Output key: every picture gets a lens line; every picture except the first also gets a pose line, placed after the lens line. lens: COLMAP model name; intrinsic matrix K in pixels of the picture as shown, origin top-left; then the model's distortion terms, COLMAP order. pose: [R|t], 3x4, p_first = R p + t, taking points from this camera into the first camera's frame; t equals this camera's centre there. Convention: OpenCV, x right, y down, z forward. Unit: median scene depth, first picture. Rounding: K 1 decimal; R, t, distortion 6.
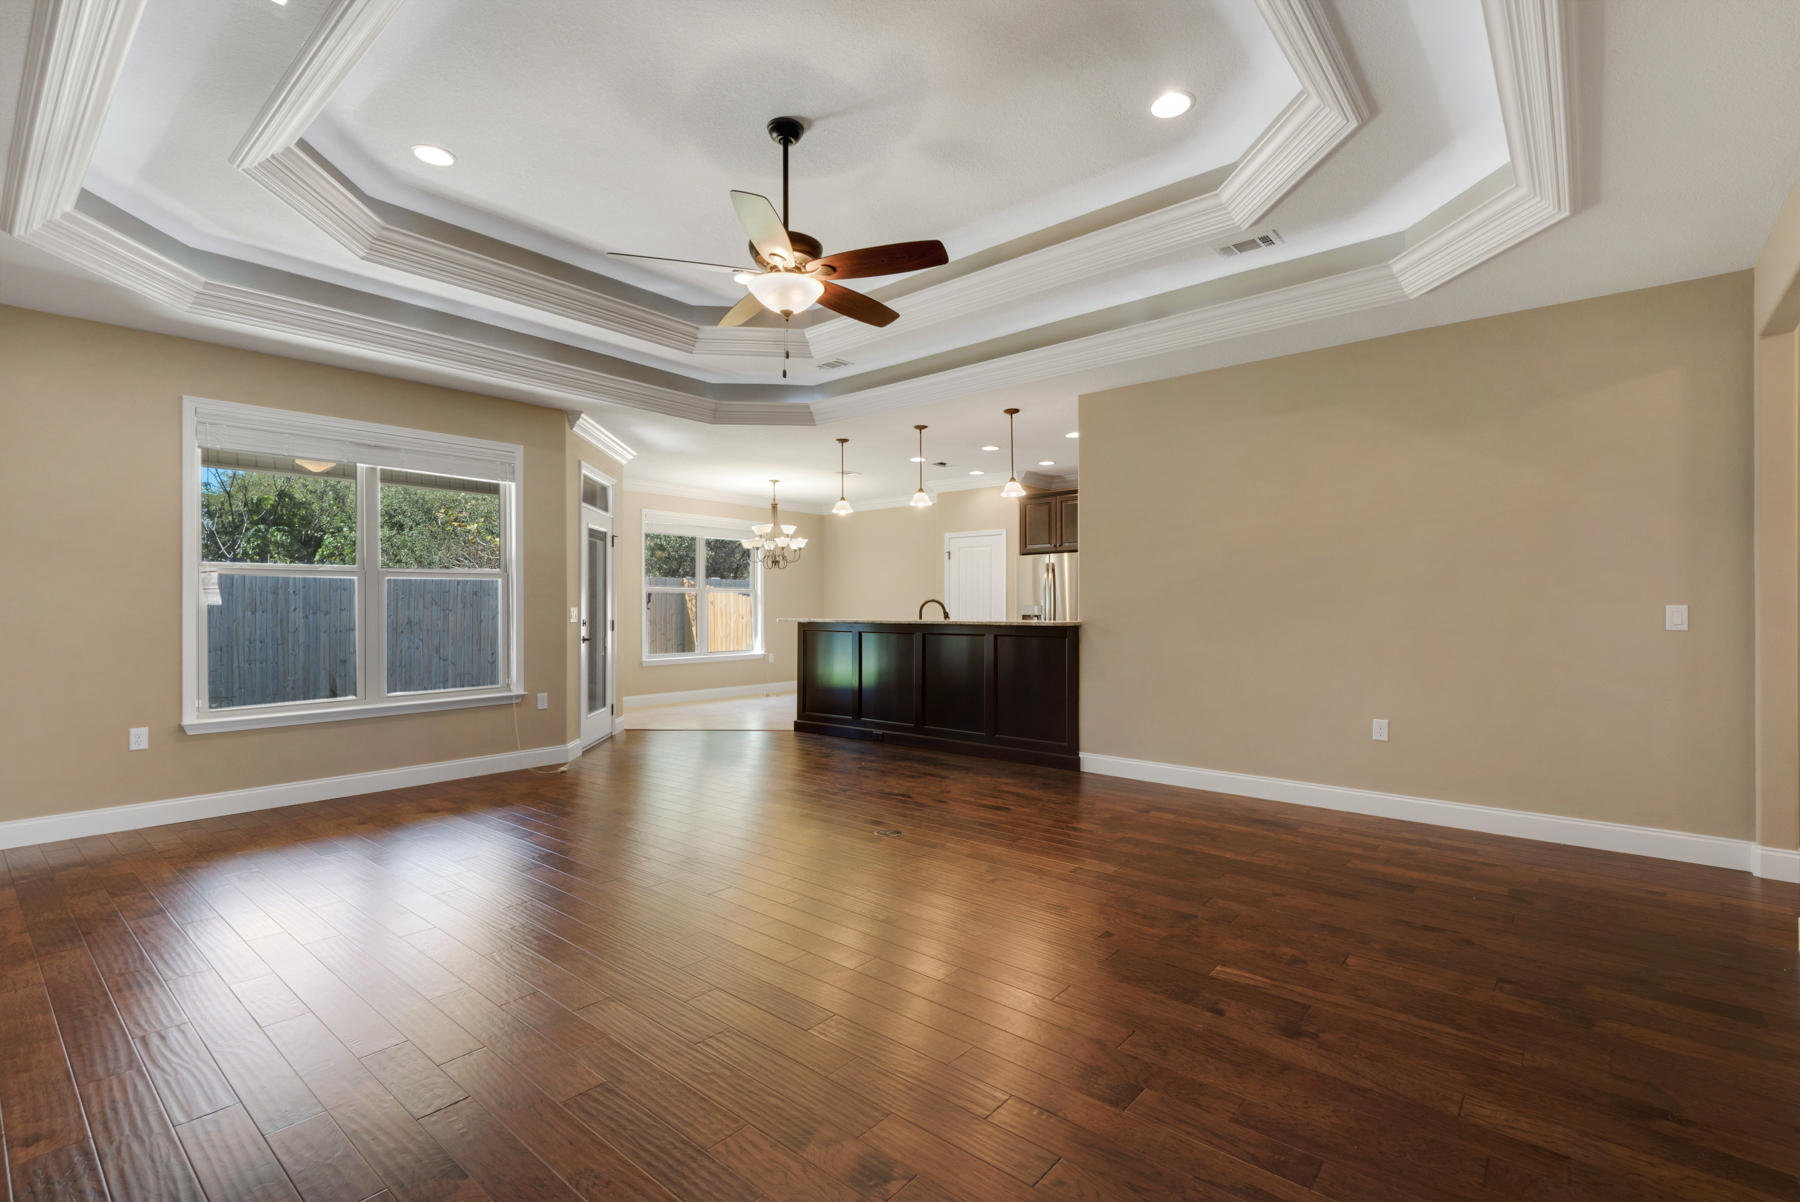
lens RADIAL K [[802.8, 0, 911.8], [0, 802.8, 605.7], [0, 0, 1]] dist [0.040008, -0.015901]
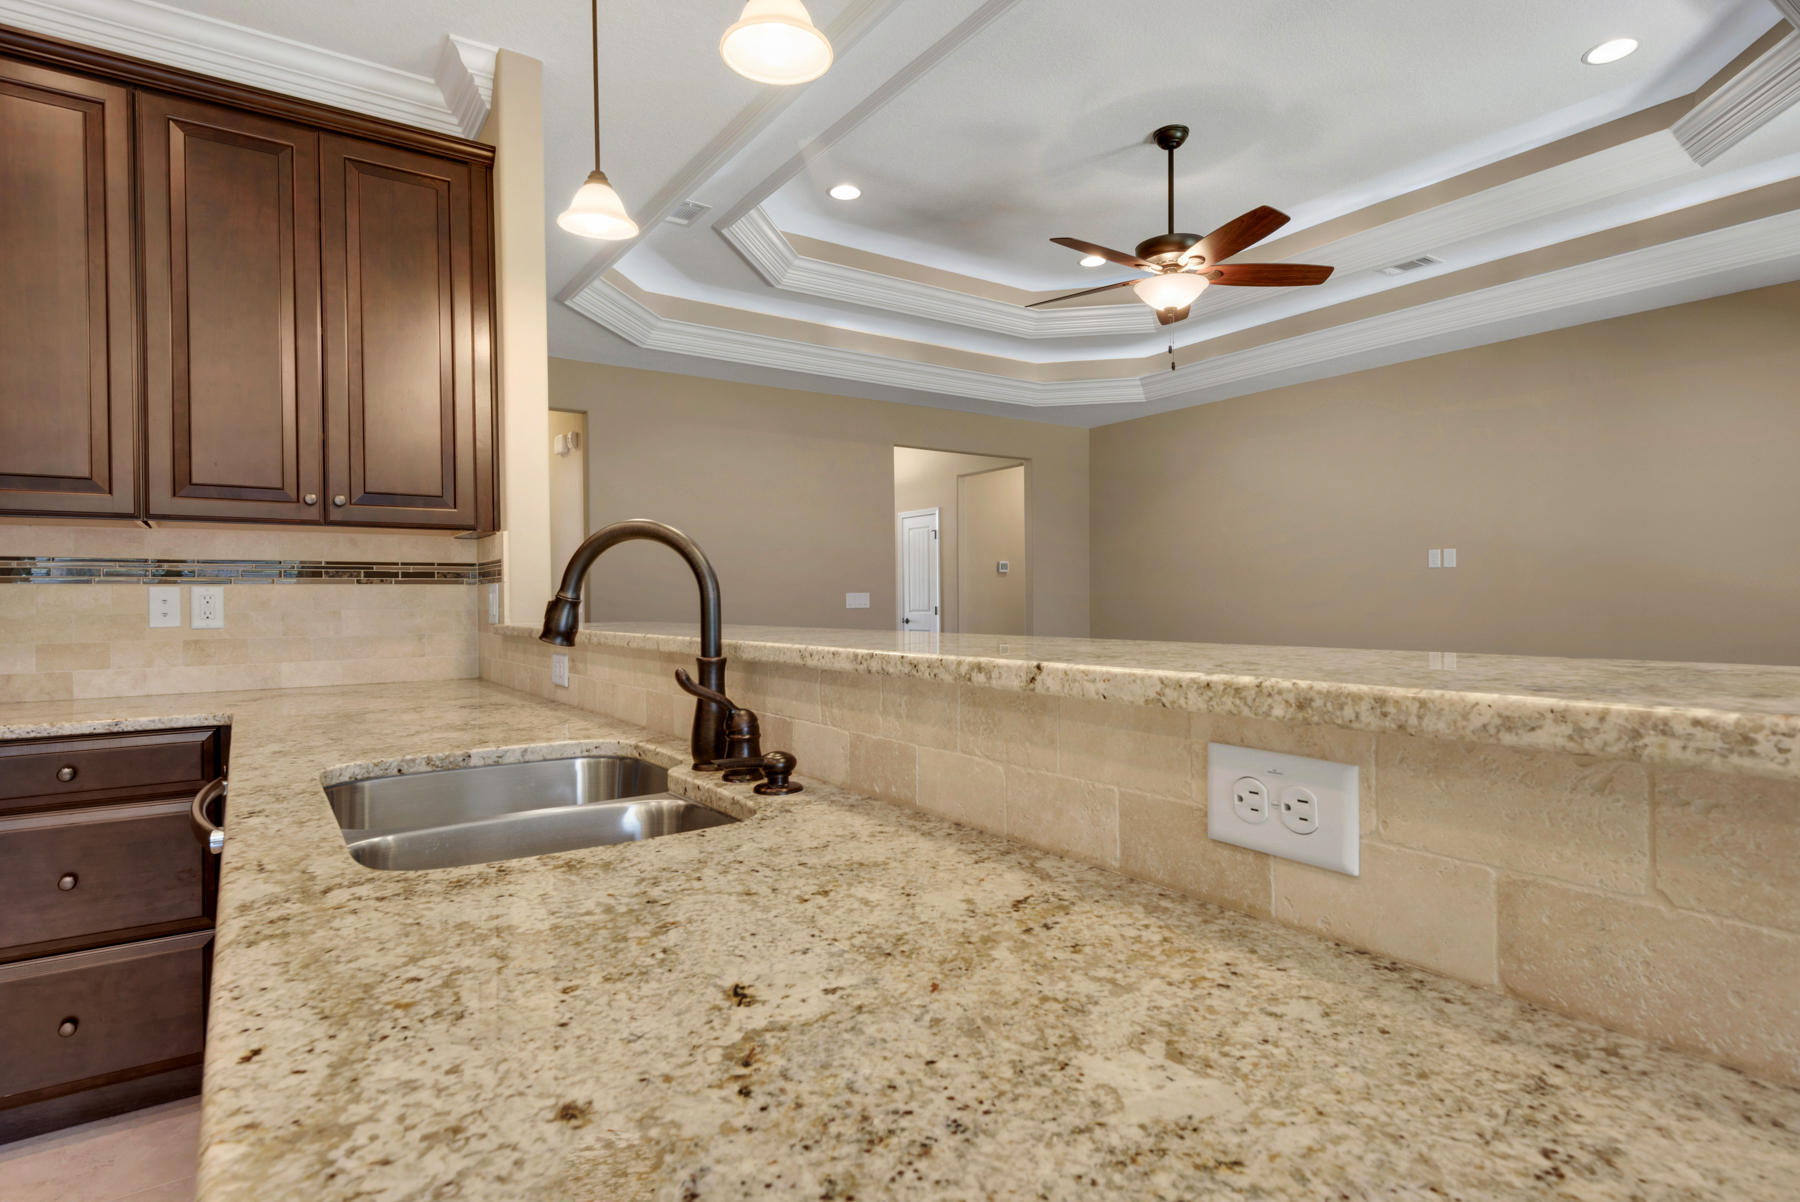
lens RADIAL K [[956.2, 0, 907.9], [0, 956.2, 600.2], [0, 0, 1]] dist [0.040578, -0.021347]
pose [[-0.964035, 0.008945, 0.265626, -0.094830], [0.008413, 0.999960, -0.003144, 0.010922], [-0.265644, -0.000796, -0.964071, 1.421715]]
